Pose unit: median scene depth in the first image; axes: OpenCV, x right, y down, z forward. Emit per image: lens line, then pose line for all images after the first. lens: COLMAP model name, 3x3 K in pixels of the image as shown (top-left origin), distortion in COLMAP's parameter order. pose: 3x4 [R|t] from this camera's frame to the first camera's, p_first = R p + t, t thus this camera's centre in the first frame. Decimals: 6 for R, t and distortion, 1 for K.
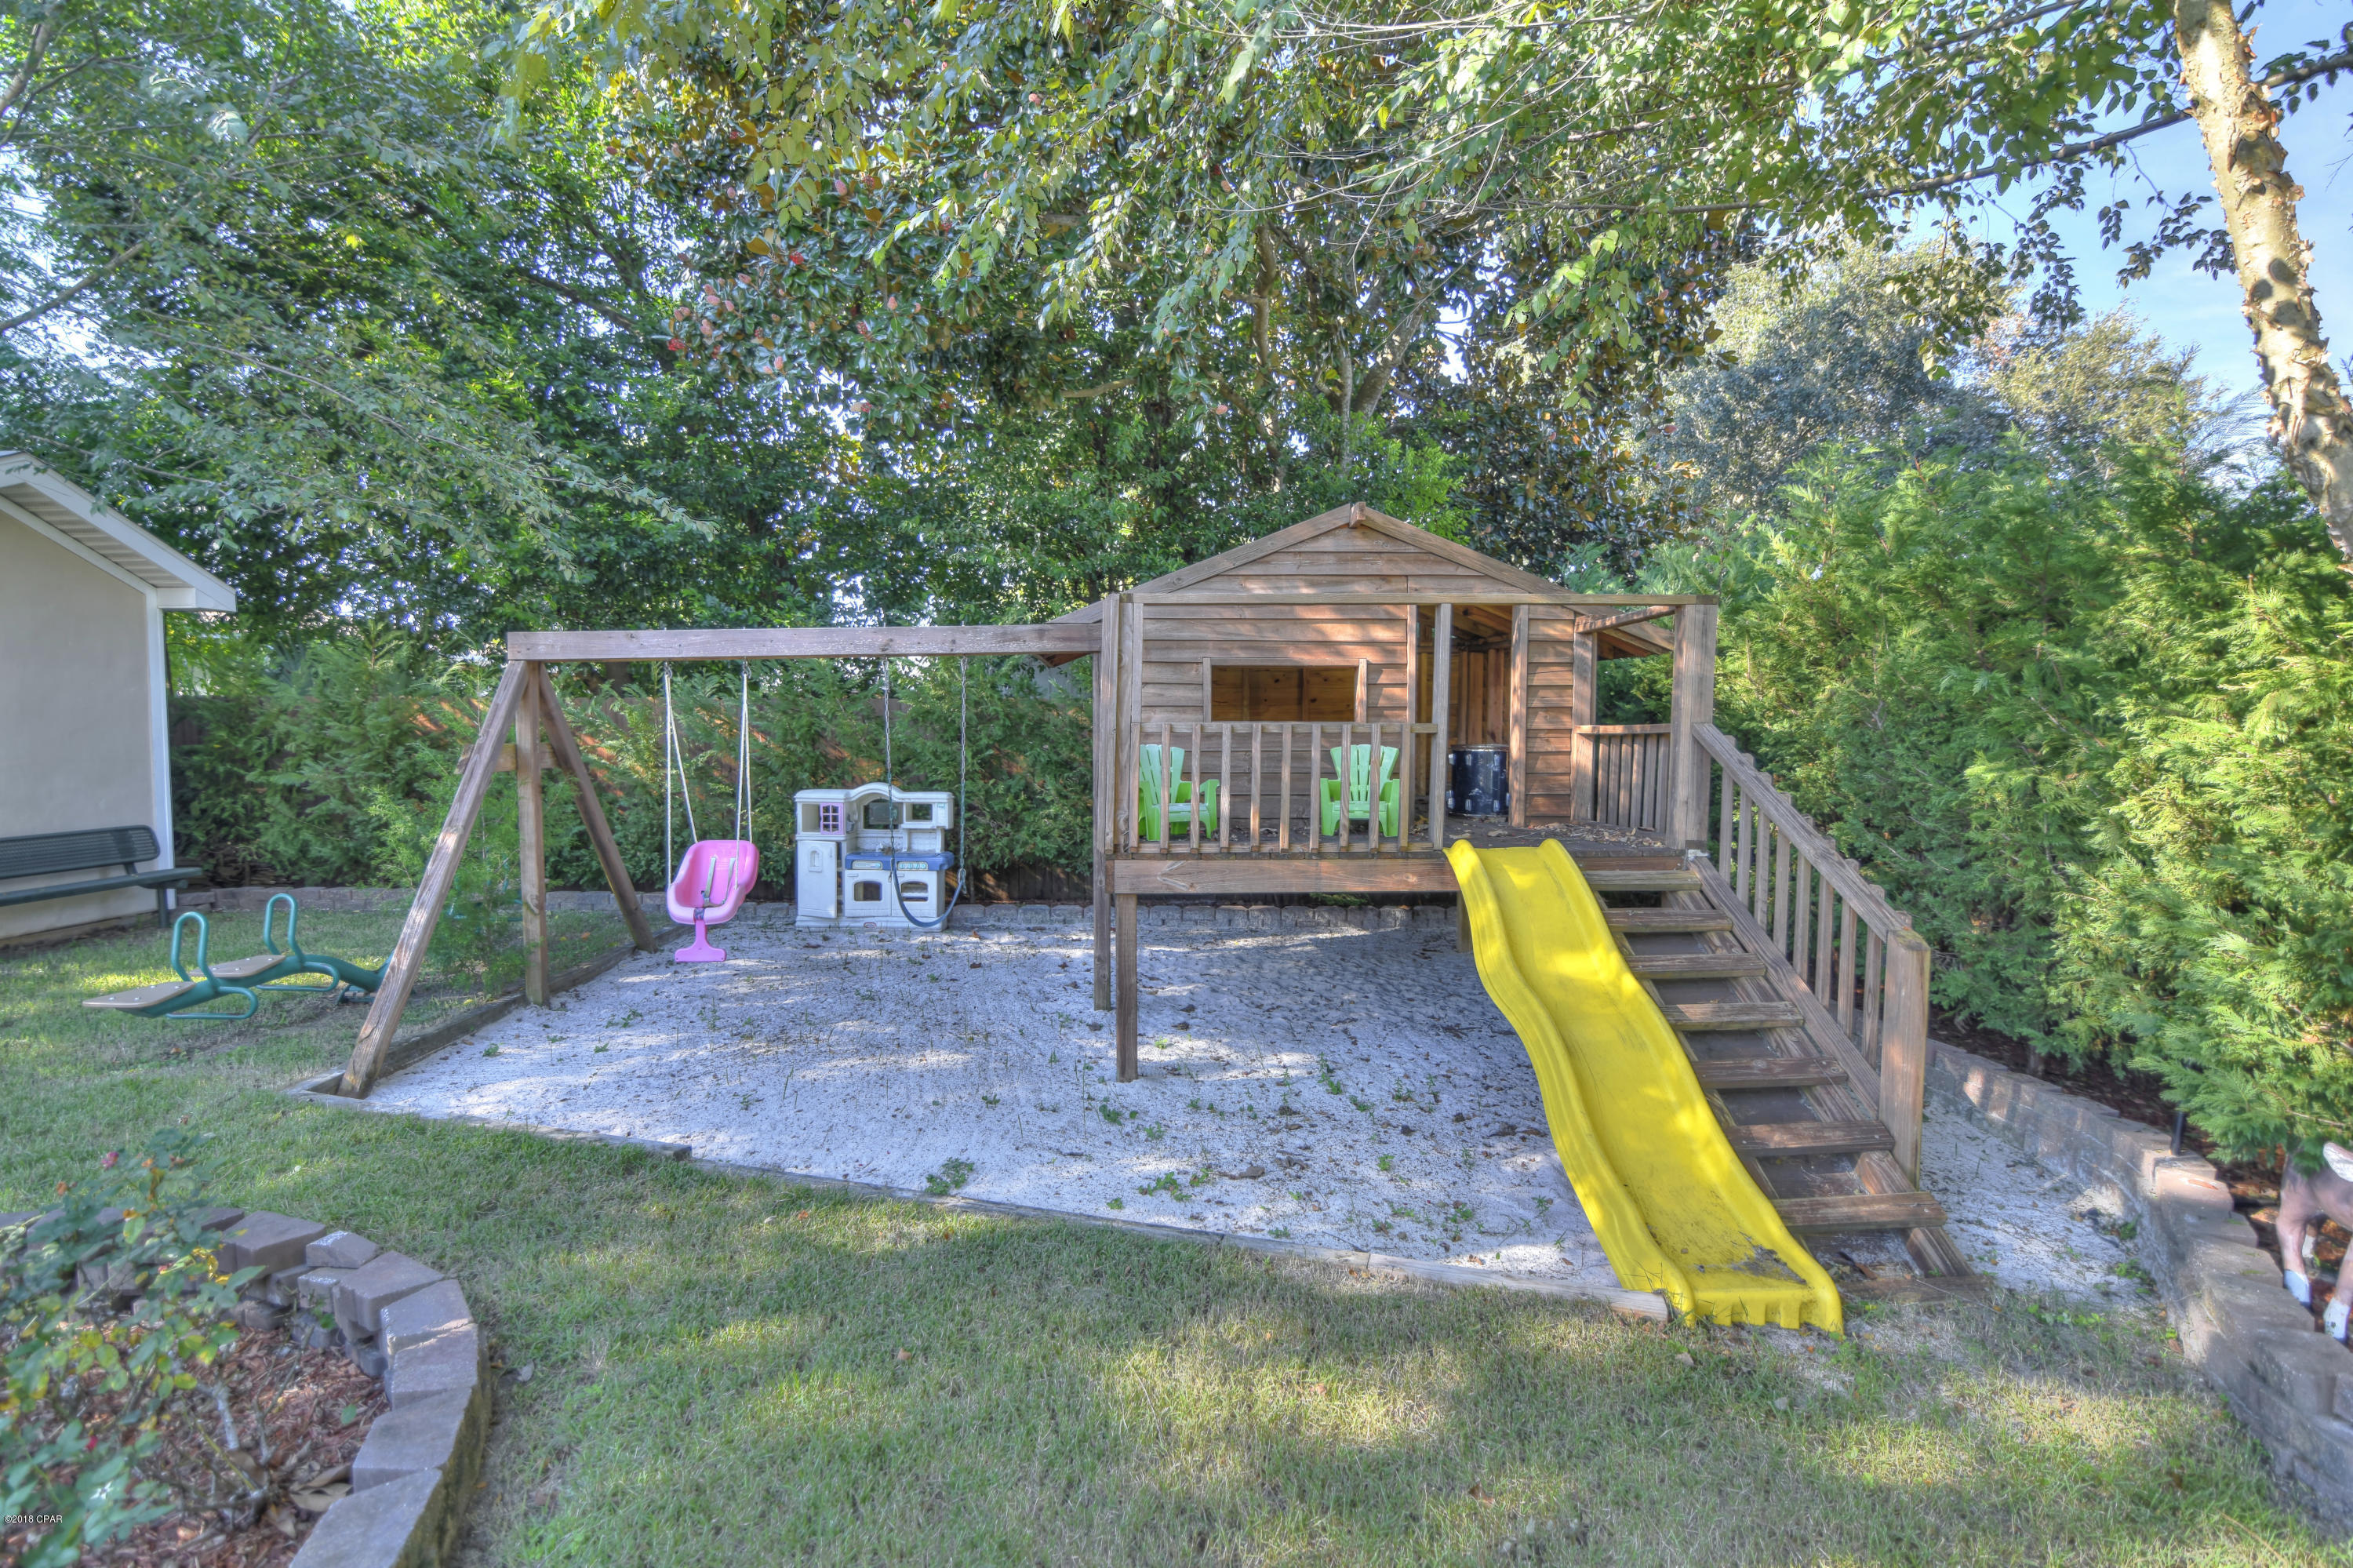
lens RADIAL K [[1057.3, 0, 1177.4], [0, 1057.3, 780.0], [0, 0, 1]] dist [-0.020055, 0.000663]
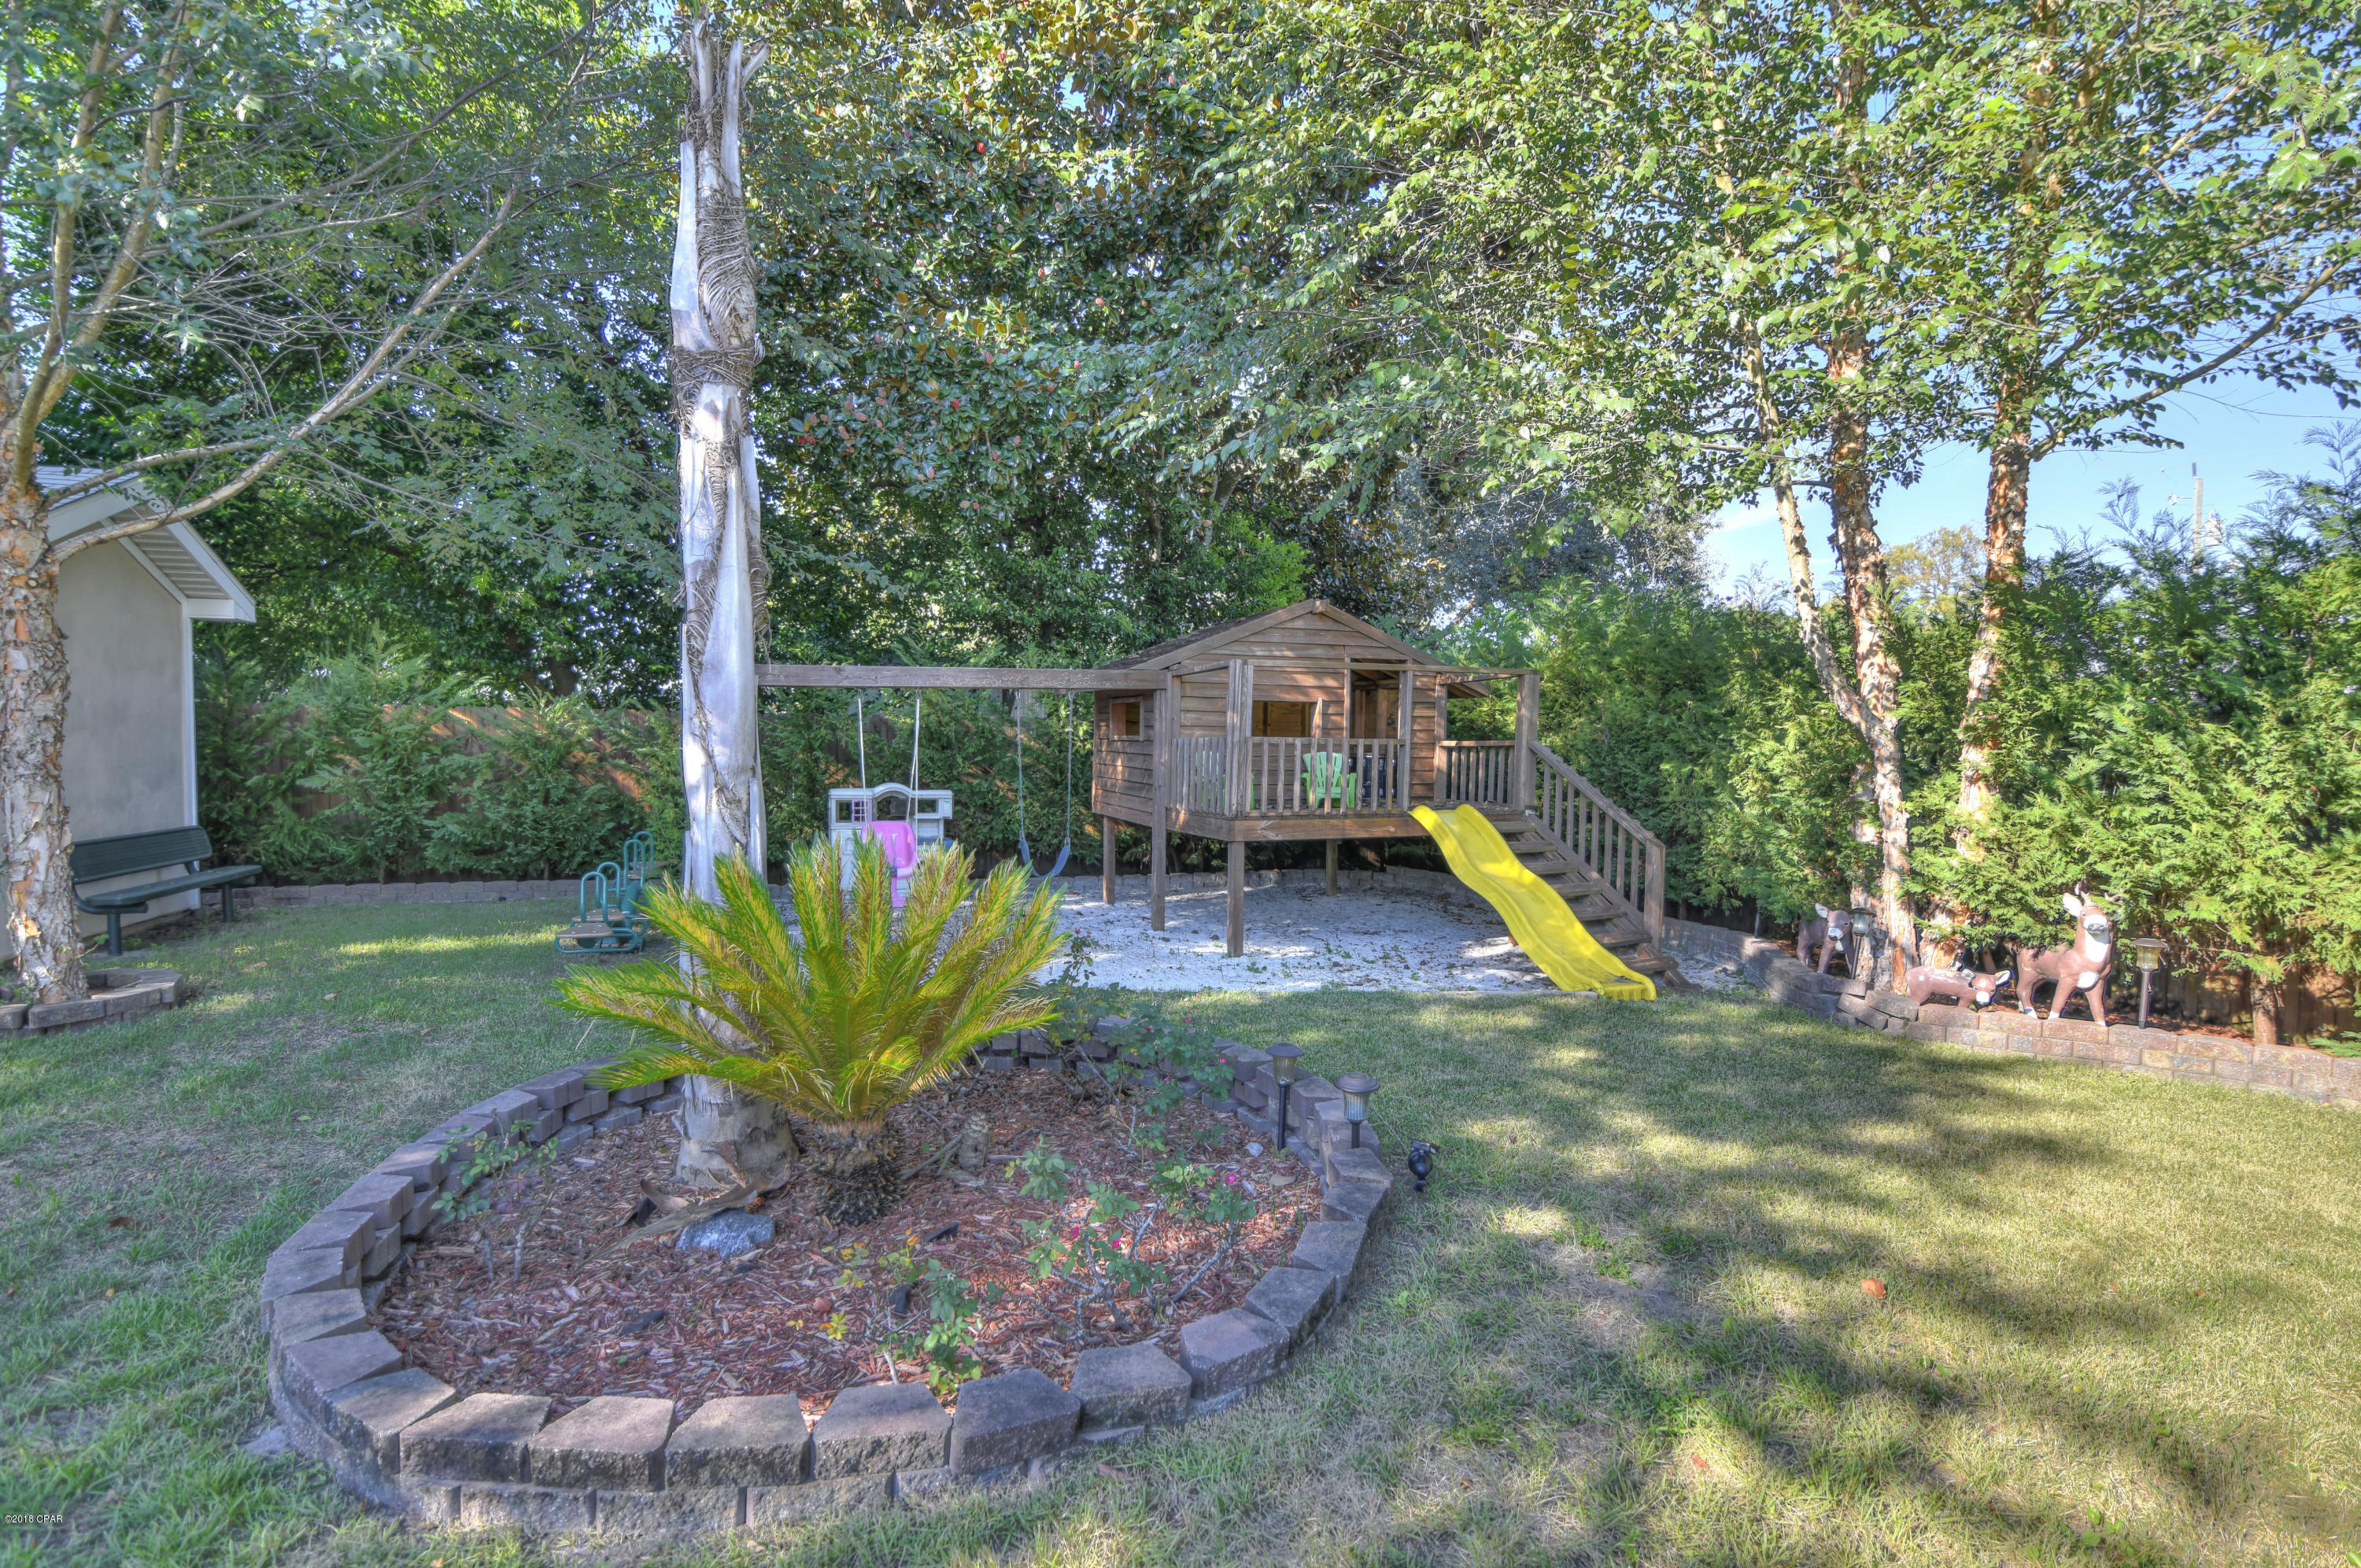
lens RADIAL K [[1060.7, 0, 1178.5], [0, 1060.7, 785.5], [0, 0, 1]] dist [-0.020055, 0.000663]
pose [[0.945826, -0.006235, 0.324614, -0.720722], [0.008518, 0.999948, -0.005610, 0.030633], [-0.324562, 0.008071, 0.945830, -0.566017]]
